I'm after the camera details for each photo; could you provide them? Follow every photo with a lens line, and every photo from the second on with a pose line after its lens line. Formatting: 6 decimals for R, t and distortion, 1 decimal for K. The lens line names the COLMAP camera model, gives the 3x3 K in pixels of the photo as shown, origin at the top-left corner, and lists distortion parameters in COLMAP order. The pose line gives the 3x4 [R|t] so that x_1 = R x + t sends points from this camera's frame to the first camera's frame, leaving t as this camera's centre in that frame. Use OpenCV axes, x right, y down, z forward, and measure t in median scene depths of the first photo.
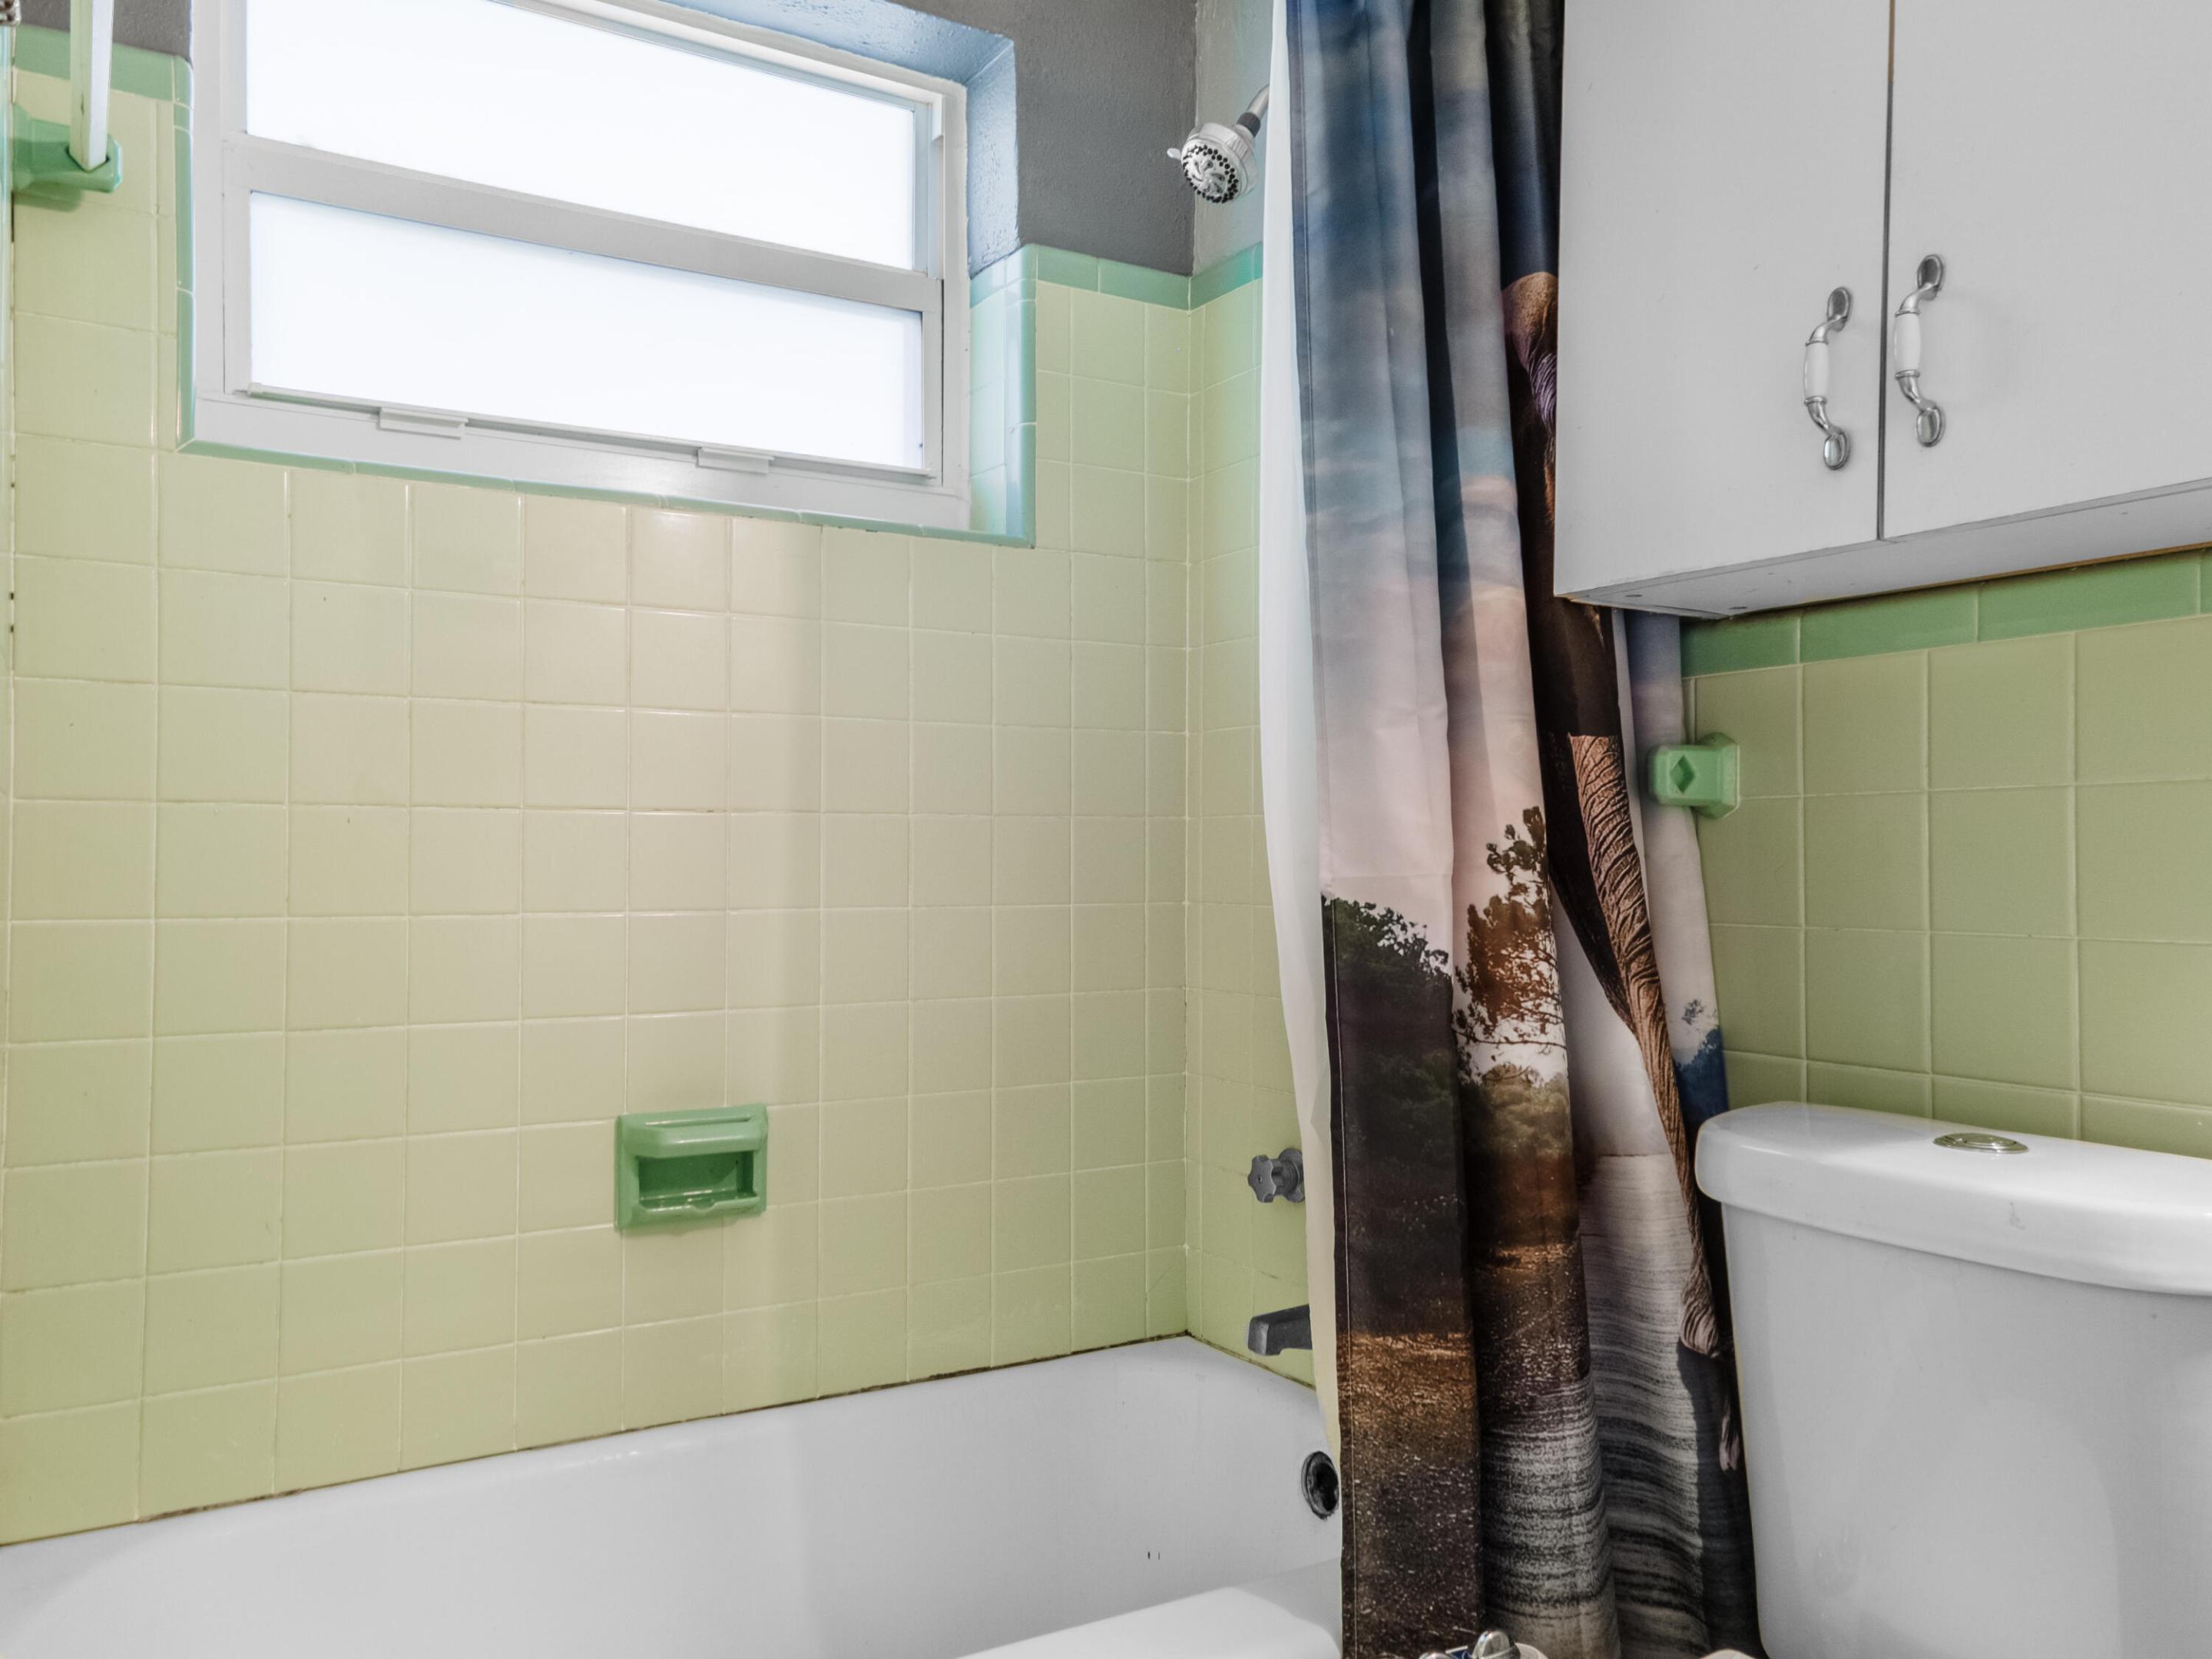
lens RADIAL K [[1638.1, 0, 1093.8], [0, 1638.1, 833.4], [0, 0, 1]] dist [0.038493, 0.008311]
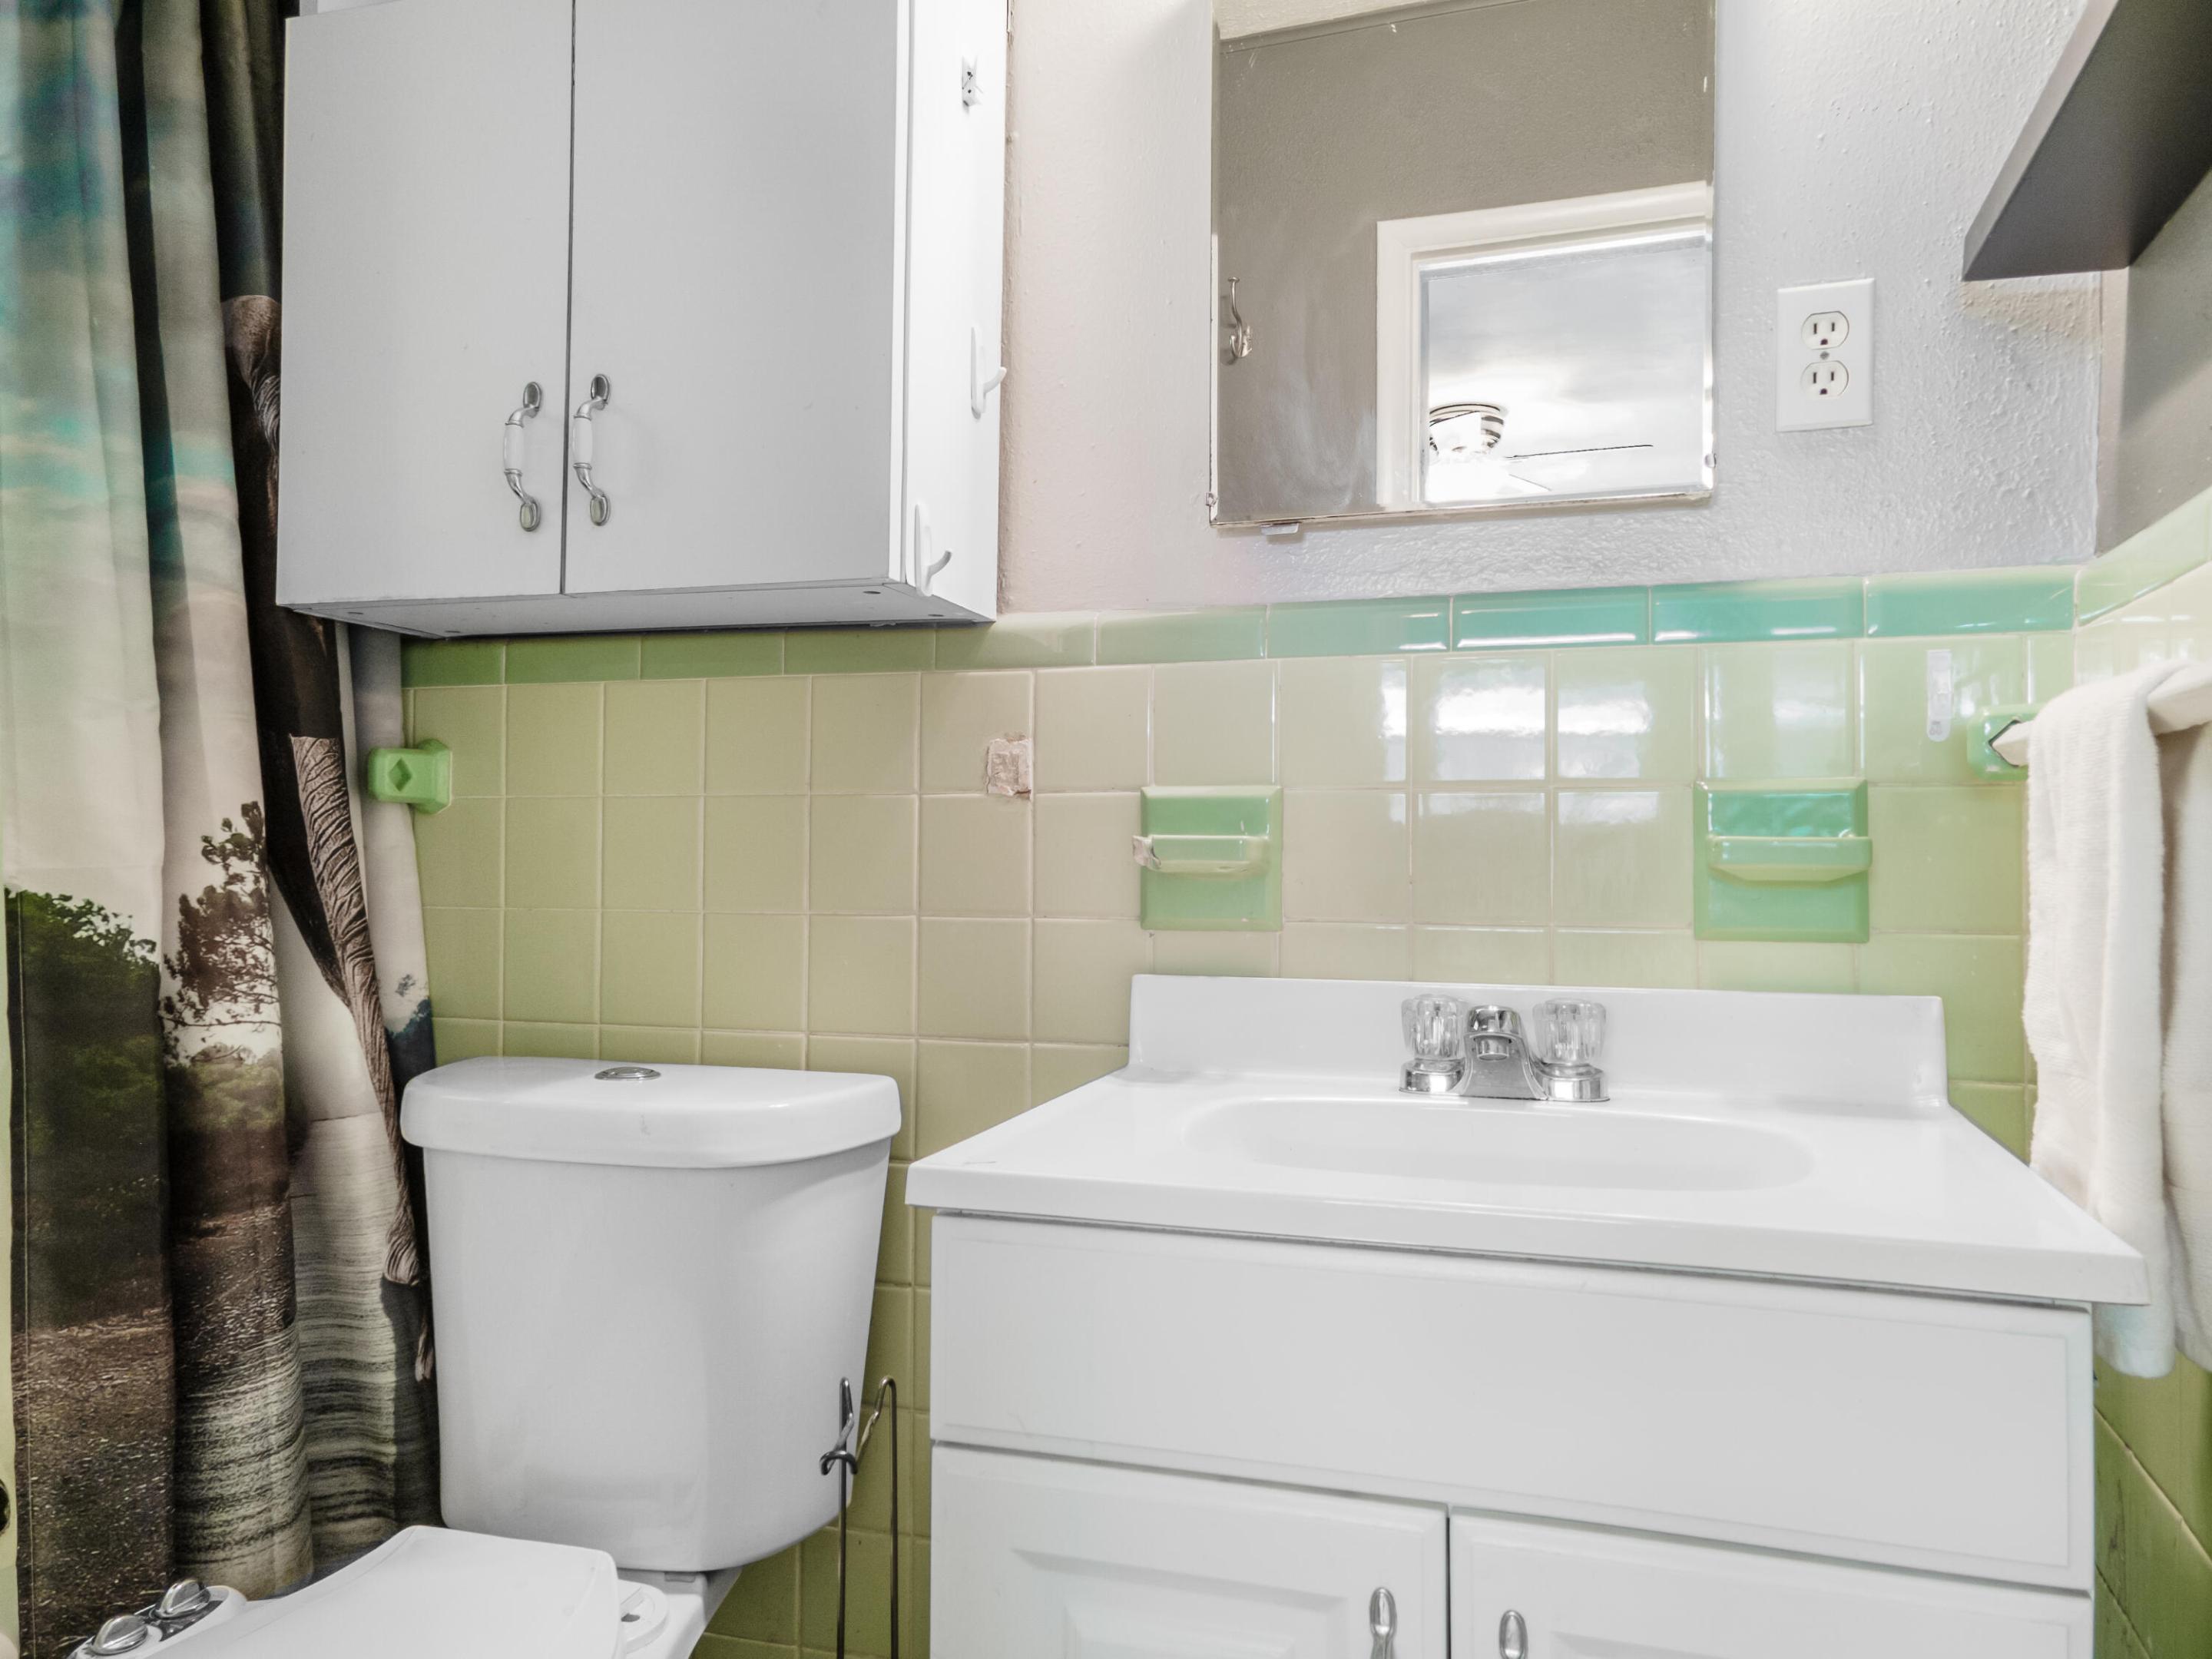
lens RADIAL K [[1638.1, 0, 1128.9], [0, 1638.1, 827.7], [0, 0, 1]] dist [0.038493, 0.008311]
pose [[0.739422, 0.011678, 0.673140, -0.034458], [-0.020109, 0.999787, 0.004744, -0.015692], [-0.672941, -0.017044, 0.739499, -0.176495]]
